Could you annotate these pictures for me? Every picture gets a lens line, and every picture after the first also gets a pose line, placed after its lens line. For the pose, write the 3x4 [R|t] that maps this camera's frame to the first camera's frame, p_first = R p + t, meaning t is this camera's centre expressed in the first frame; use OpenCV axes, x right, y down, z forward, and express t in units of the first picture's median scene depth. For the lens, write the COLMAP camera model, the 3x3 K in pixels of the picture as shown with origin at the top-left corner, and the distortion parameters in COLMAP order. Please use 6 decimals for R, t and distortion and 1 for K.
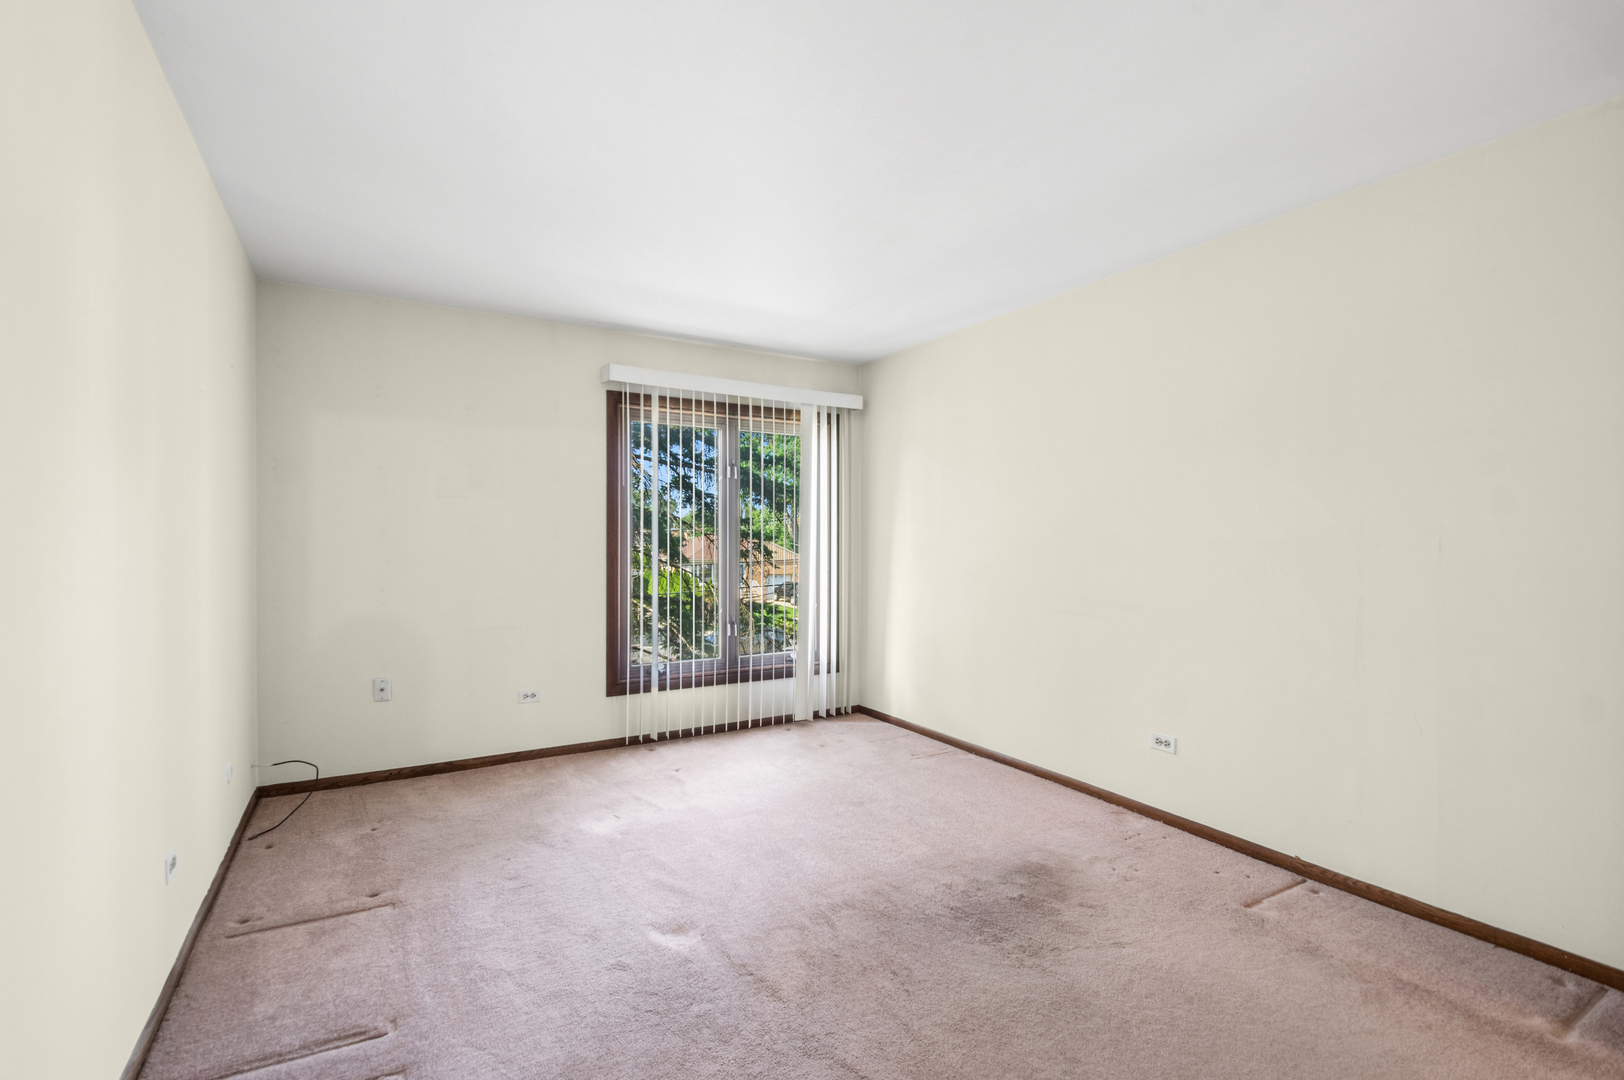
lens RADIAL K [[735.3, 0, 812.0], [0, 735.3, 540.0], [0, 0, 1]] dist [0.001035, -0.011345]
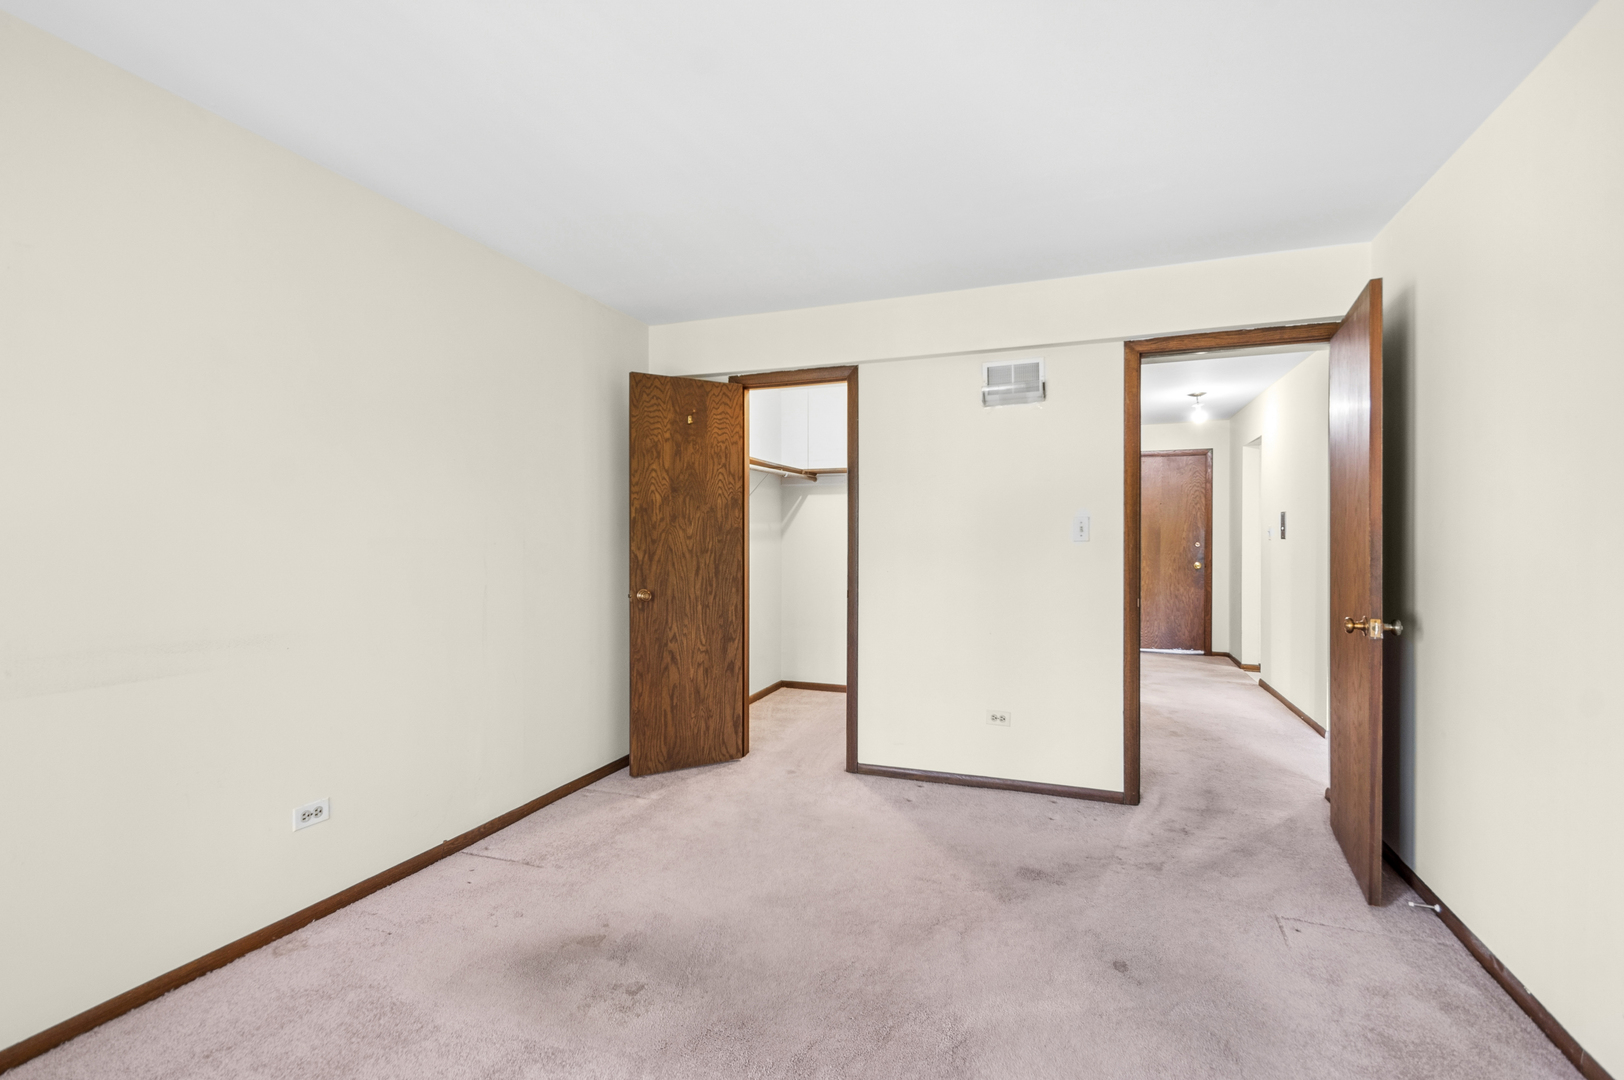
lens RADIAL K [[735.3, 0, 812.0], [0, 735.3, 540.0], [0, 0, 1]] dist [0.001035, -0.011345]
pose [[-0.652277, -0.001542, 0.757979, -0.477773], [0.001189, 0.999995, 0.003057, 0.000135], [-0.757980, 0.002896, -0.652272, 1.299243]]
